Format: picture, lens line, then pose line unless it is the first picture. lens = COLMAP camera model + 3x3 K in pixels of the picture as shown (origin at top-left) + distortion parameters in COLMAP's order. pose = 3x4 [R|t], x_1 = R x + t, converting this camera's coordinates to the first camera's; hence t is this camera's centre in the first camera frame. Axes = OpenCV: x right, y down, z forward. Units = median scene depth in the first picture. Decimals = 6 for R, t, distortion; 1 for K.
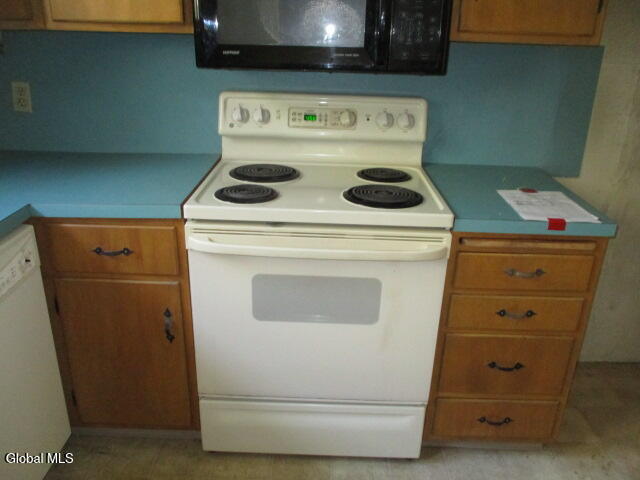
lens RADIAL K [[533.2, 0, 318.7], [0, 533.2, 245.4], [0, 0, 1]] dist [-0.012189, -0.009093]
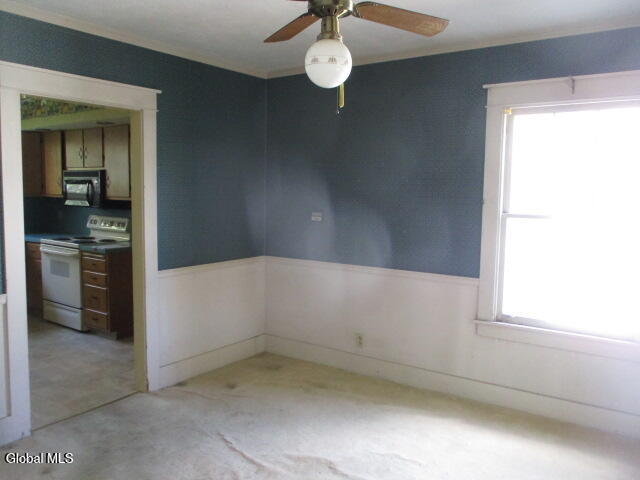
lens RADIAL K [[533.2, 0, 322.1], [0, 533.2, 240.8], [0, 0, 1]] dist [-0.012189, -0.009093]
pose [[0.828541, 0.045959, -0.558039, 3.258756], [-0.211063, 0.948745, -0.235236, 0.375053], [0.518626, 0.312684, 0.795774, -0.911219]]
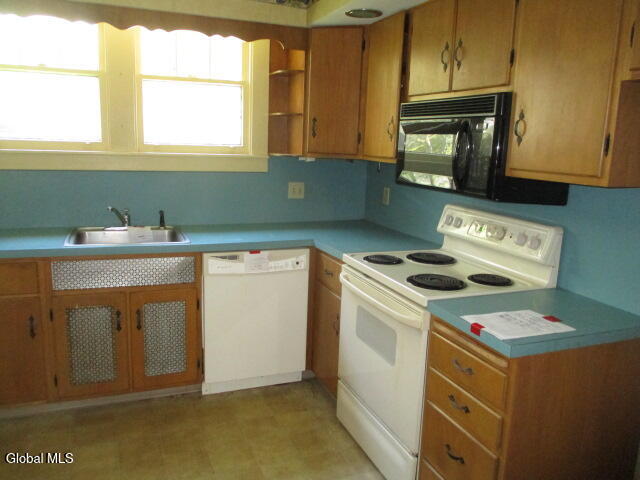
lens RADIAL K [[533.2, 0, 319.0], [0, 533.2, 239.3], [0, 0, 1]] dist [-0.012189, -0.009093]
pose [[0.386592, 0.158960, -0.908448, 1.197308], [-0.371854, 0.928282, 0.004188, -0.088364], [0.843962, 0.336191, 0.417976, 0.154918]]
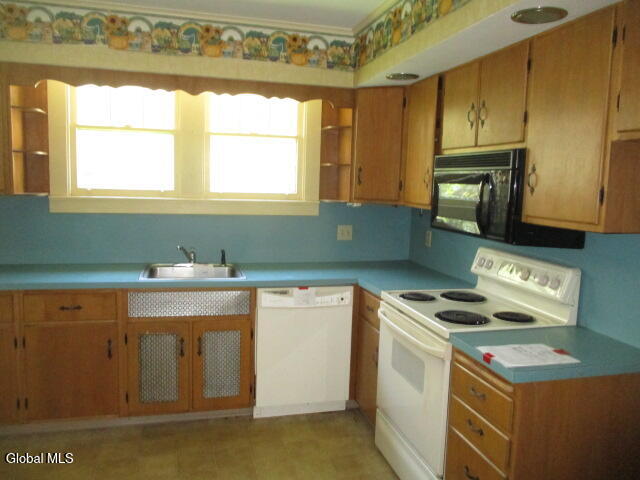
lens RADIAL K [[533.2, 0, 321.7], [0, 533.2, 236.9], [0, 0, 1]] dist [-0.012189, -0.009093]
pose [[0.278006, 0.087329, -0.956601, 1.391011], [-0.385143, 0.922440, -0.027720, -0.108173], [0.879987, 0.376135, 0.290078, 0.148068]]
